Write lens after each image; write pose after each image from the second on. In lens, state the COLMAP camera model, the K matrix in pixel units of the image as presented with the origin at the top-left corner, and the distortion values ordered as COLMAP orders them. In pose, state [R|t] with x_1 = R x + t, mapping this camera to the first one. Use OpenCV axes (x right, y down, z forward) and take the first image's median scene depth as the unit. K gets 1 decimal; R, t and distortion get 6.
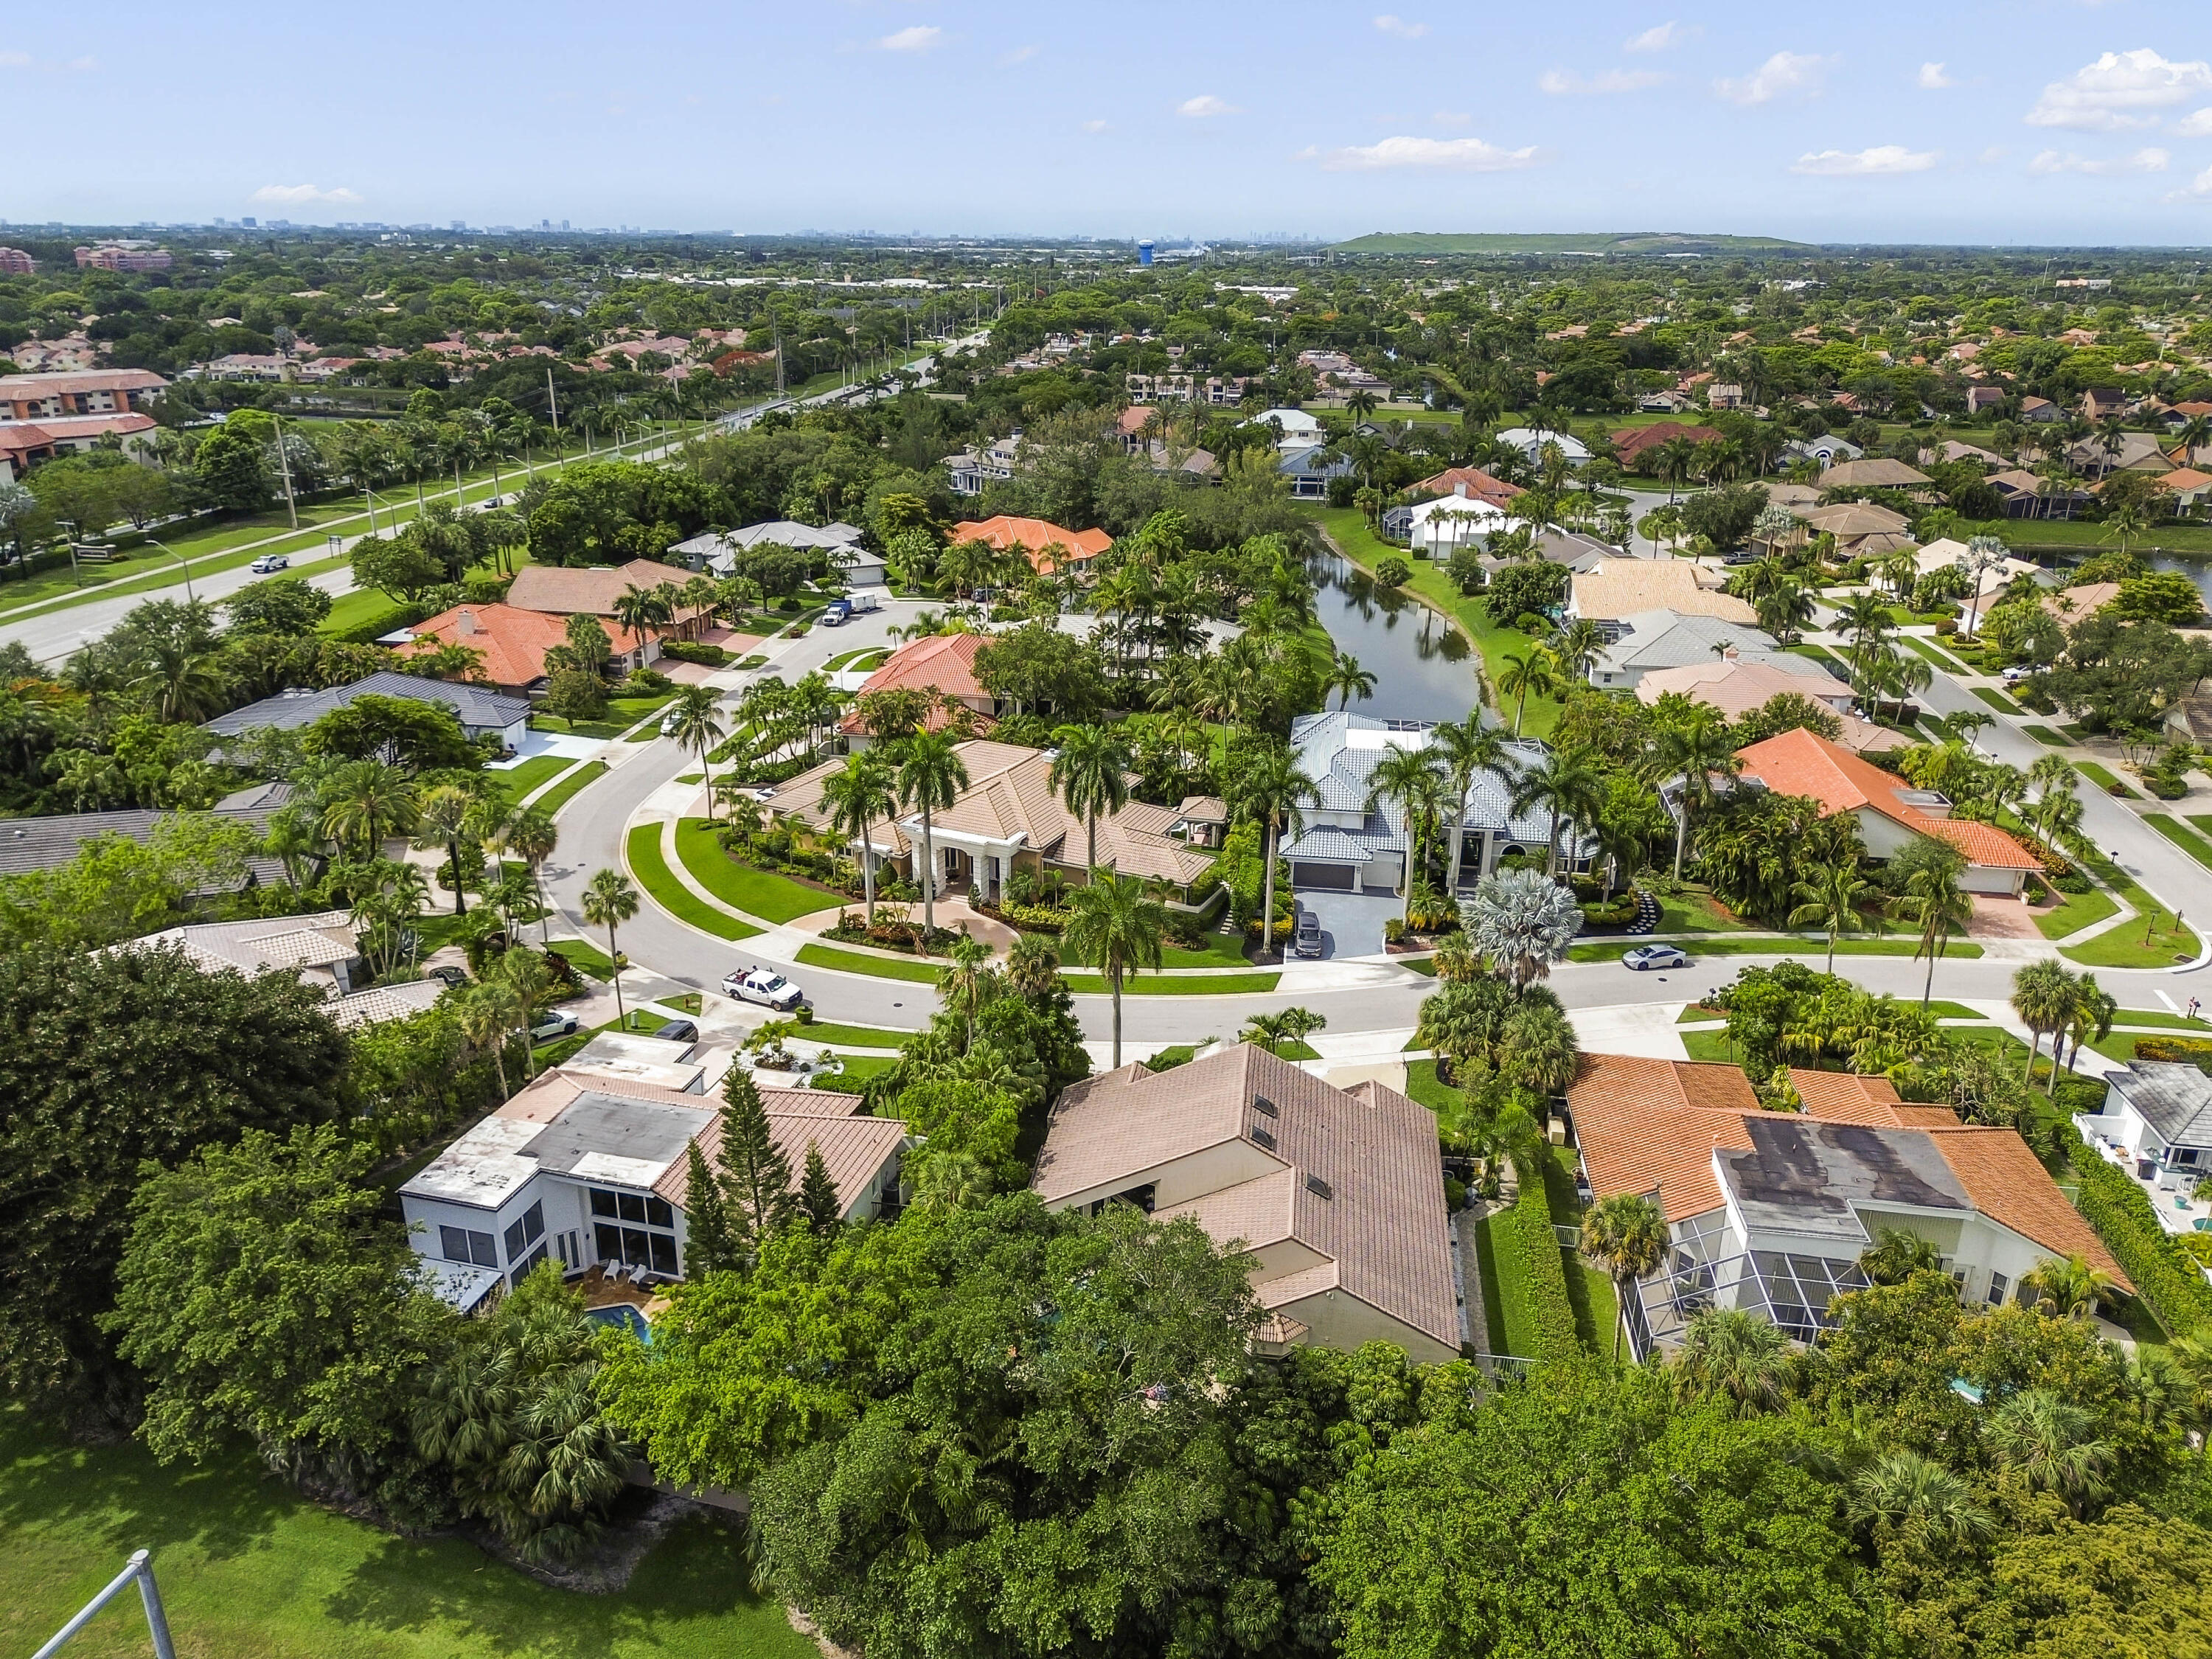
lens RADIAL K [[1576.2, 0, 1106.0], [0, 1576.2, 829.5], [0, 0, 1]] dist [0.066465, -0.066824]
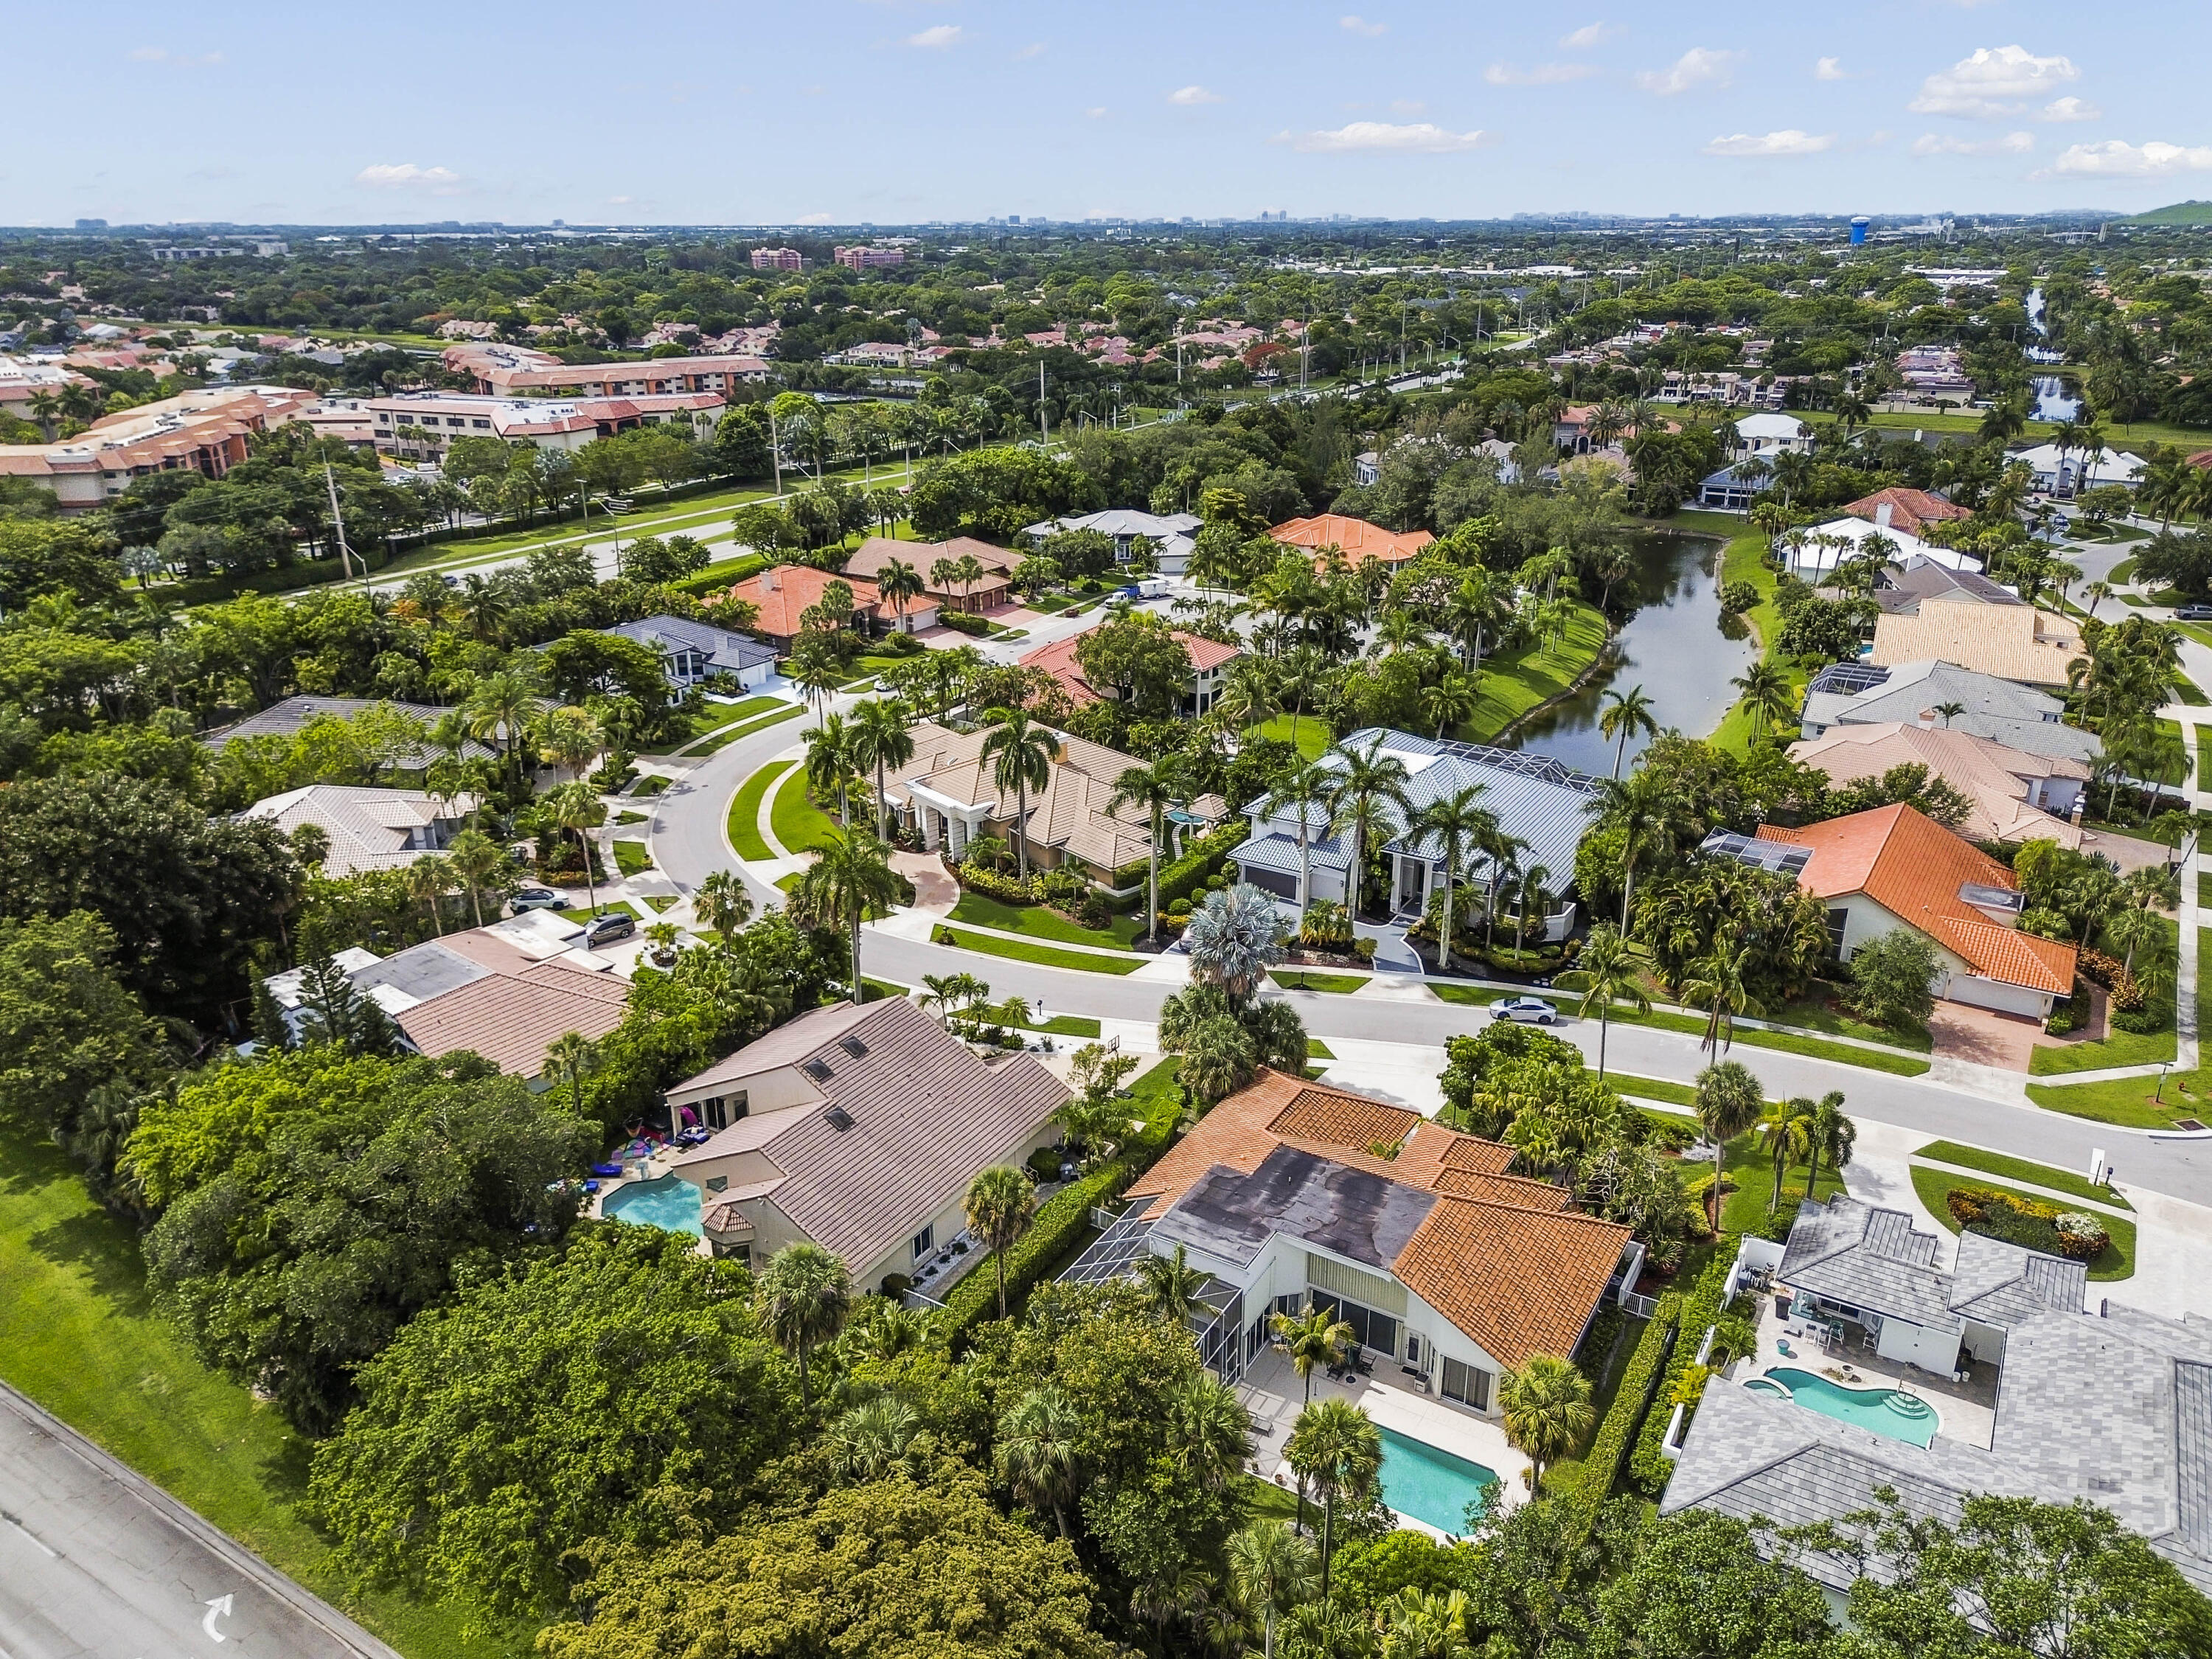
lens RADIAL K [[1576.2, 0, 1106.0], [0, 1576.2, 829.5], [0, 0, 1]] dist [0.066465, -0.066824]
pose [[0.915509, 0.131274, -0.380277, 0.320824], [-0.128139, 0.991184, 0.033670, -0.019289], [0.381344, 0.017903, 0.924260, 0.008762]]
